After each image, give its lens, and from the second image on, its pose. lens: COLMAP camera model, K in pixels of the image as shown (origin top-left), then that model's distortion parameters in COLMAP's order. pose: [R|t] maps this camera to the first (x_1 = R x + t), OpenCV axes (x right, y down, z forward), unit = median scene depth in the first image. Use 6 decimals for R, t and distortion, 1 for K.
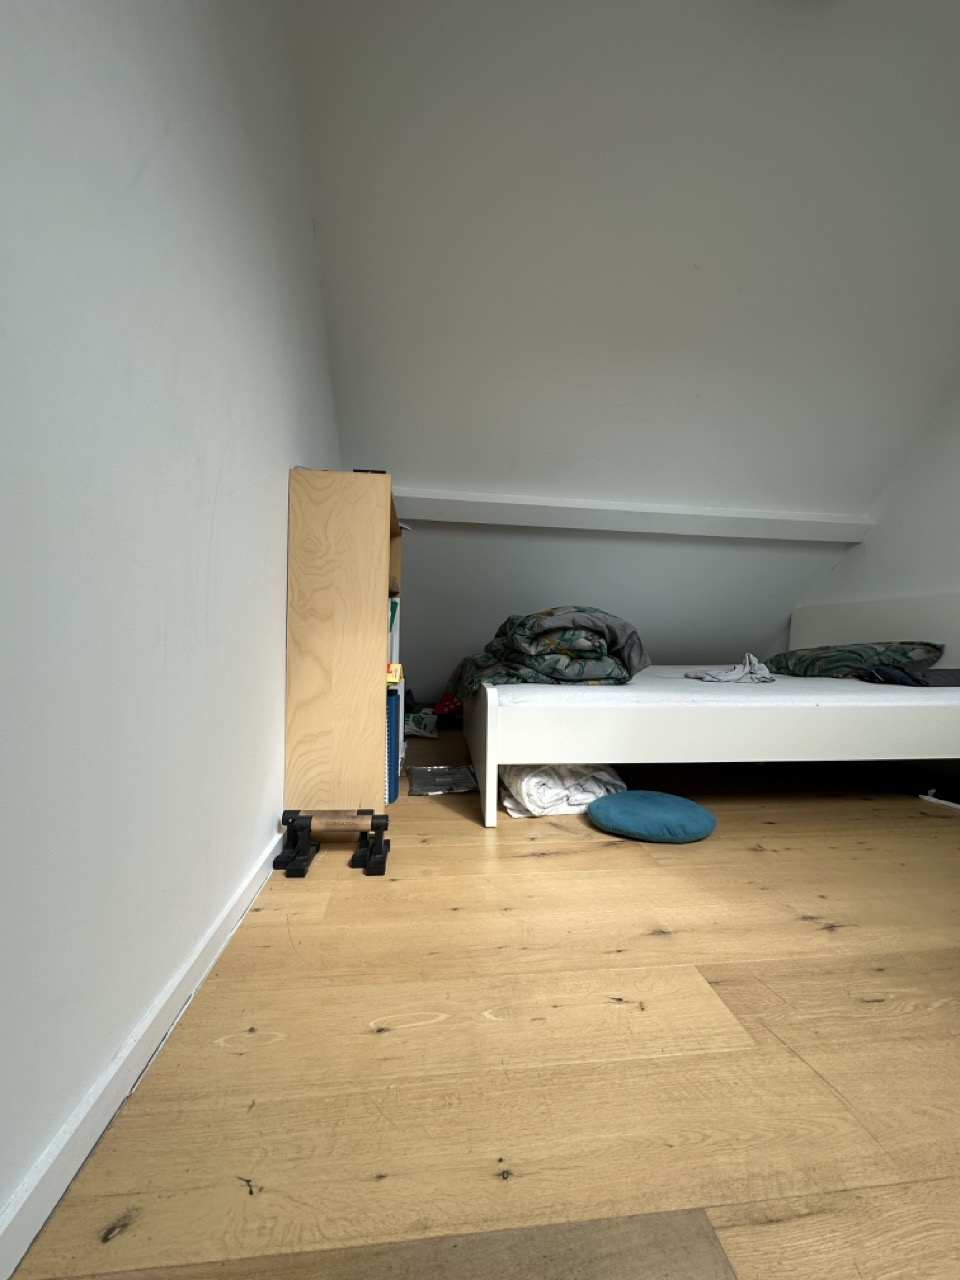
lens RADIAL K [[509.7, 0, 481.6], [0, 509.7, 639.2], [0, 0, 1]] dist [-0.003566, 0.000676]
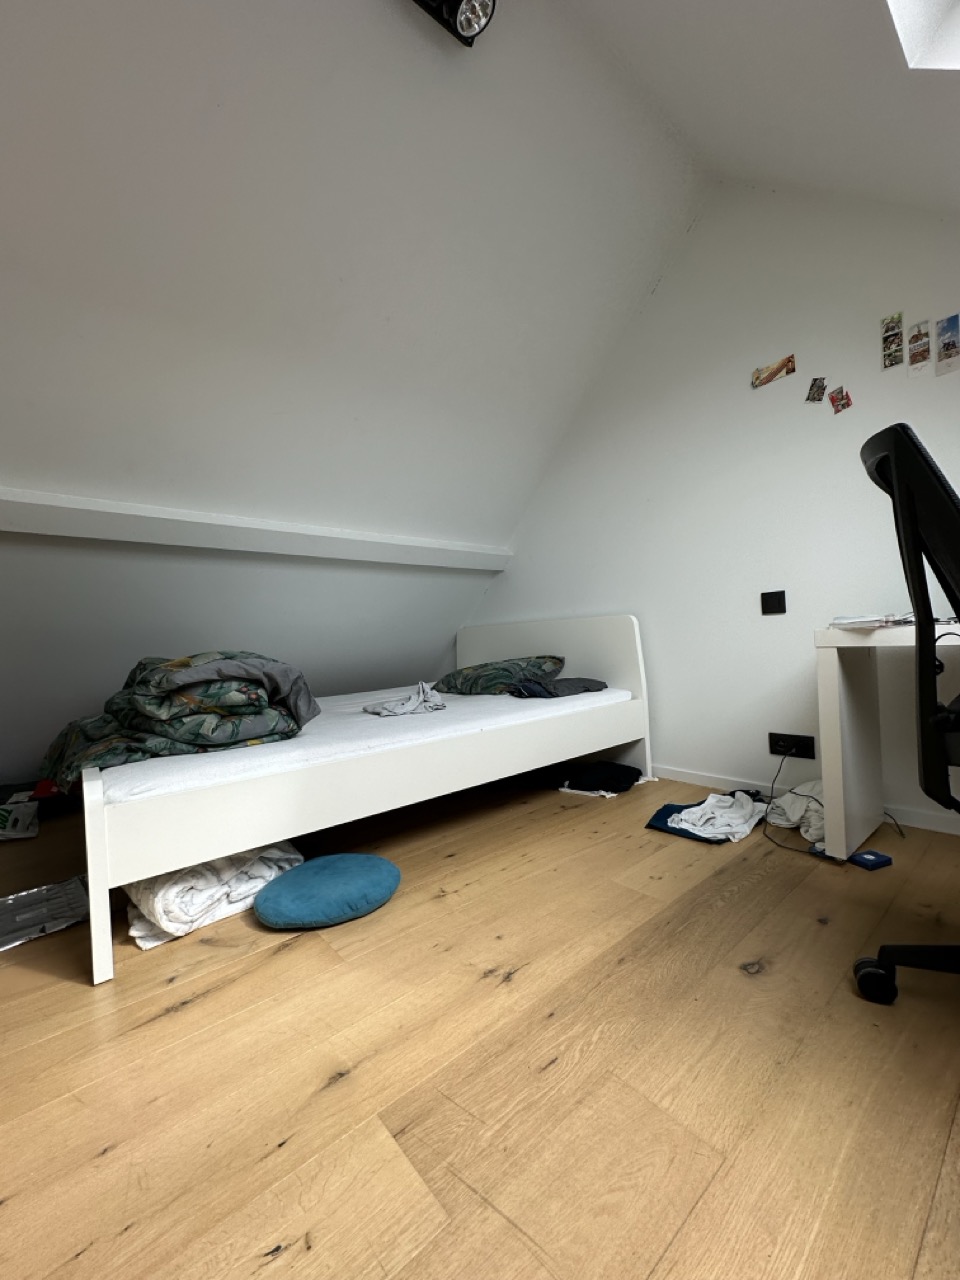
lens RADIAL K [[509.7, 0, 481.6], [0, 509.7, 639.2], [0, 0, 1]] dist [-0.003566, 0.000676]
pose [[0.829540, -0.057875, 0.555440, 0.080560], [0.070544, 0.997508, -0.001420, -0.055300], [-0.553974, 0.040361, 0.831555, 0.108970]]
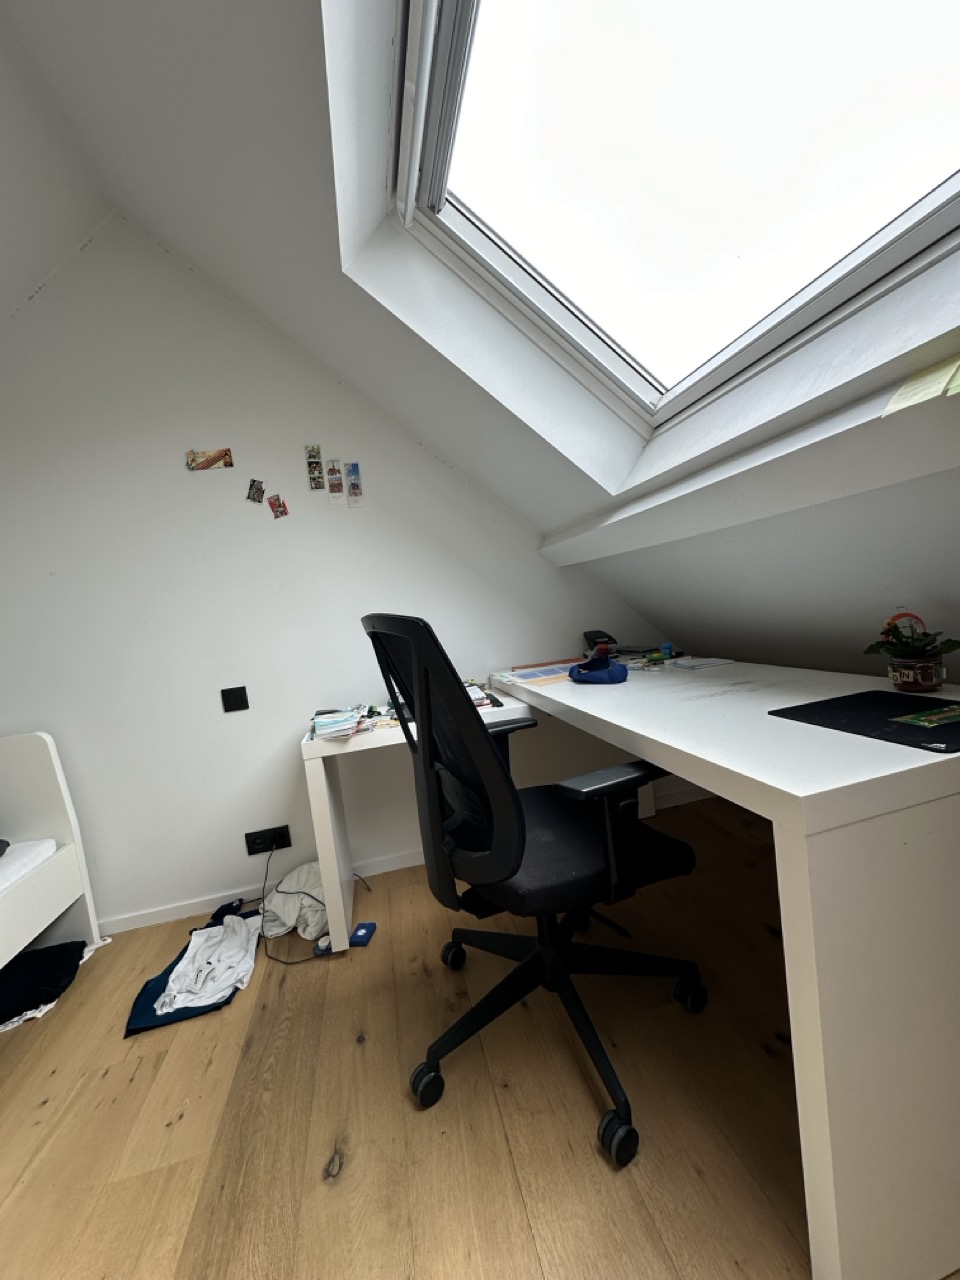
lens RADIAL K [[509.7, 0, 481.6], [0, 509.7, 639.2], [0, 0, 1]] dist [-0.003566, 0.000676]
pose [[-0.109366, -0.061826, 0.992077, 0.130482], [0.139530, 0.987227, 0.076906, -0.228946], [-0.984160, 0.146835, -0.099342, 0.261989]]
